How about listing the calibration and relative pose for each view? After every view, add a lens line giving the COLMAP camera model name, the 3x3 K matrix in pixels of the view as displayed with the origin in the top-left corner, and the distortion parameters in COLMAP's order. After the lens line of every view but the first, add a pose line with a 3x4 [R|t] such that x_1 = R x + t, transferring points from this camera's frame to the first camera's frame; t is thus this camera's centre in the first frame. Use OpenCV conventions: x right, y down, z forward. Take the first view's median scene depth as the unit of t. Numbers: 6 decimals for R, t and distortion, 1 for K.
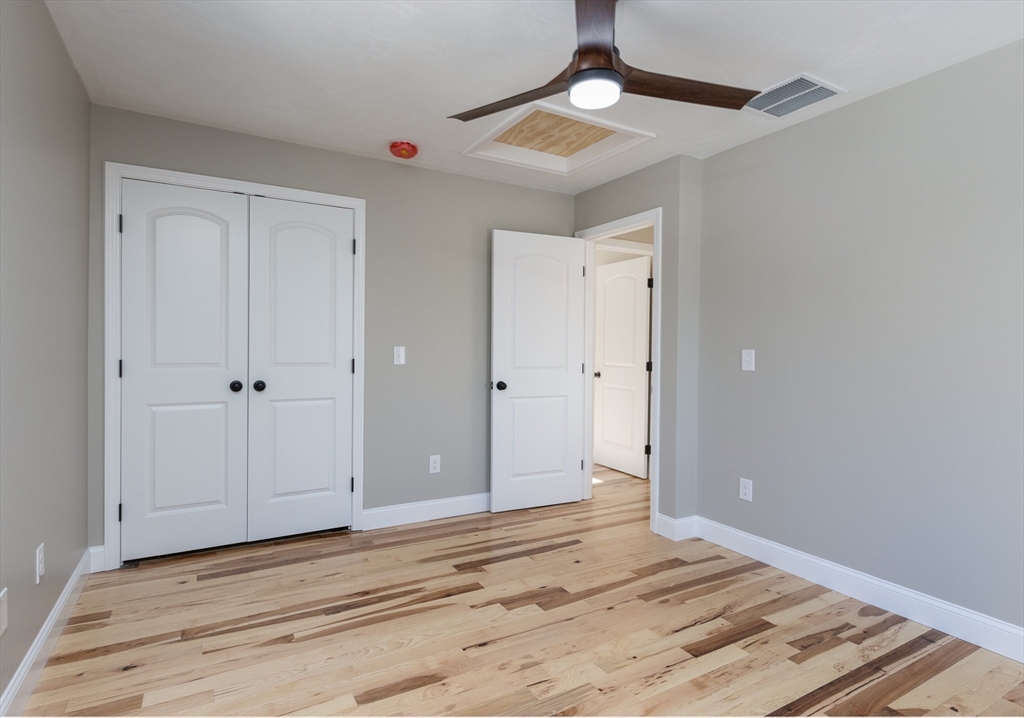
lens RADIAL K [[527.8, 0, 512.0], [0, 527.8, 359.0], [0, 0, 1]] dist [-0.000534, -0.000285]
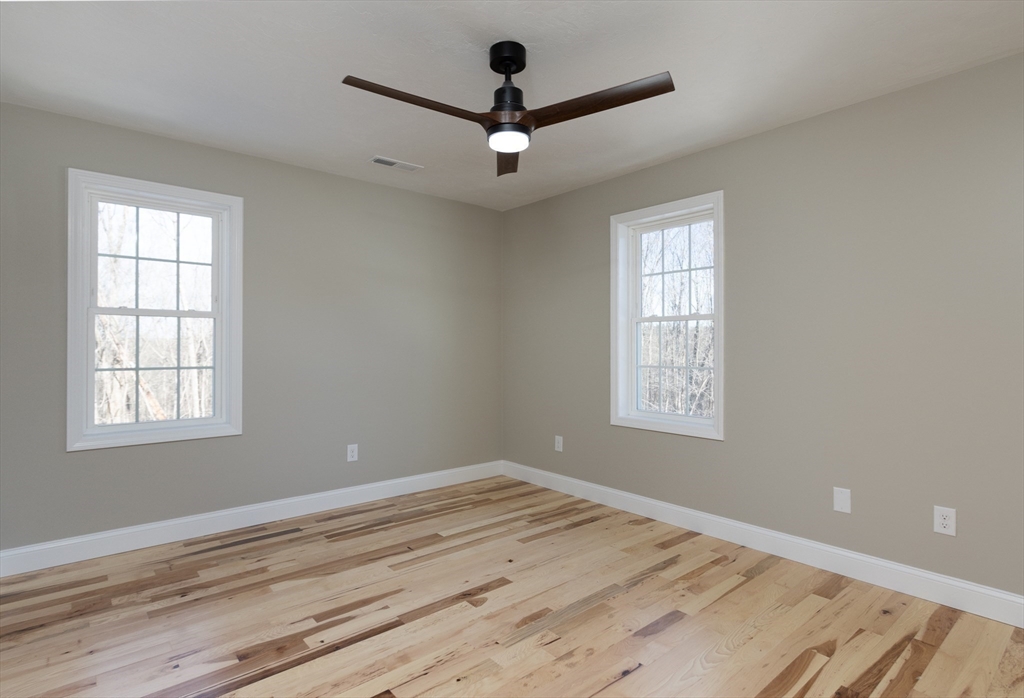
lens RADIAL K [[510.2, 0, 512.0], [0, 510.2, 349.0], [0, 0, 1]] dist [0.000022, -0.000005]
pose [[-0.984635, -0.011342, -0.174254, 0.310263], [-0.015306, 0.999653, 0.021422, -0.023926], [0.173951, 0.023760, -0.984468, 1.923802]]
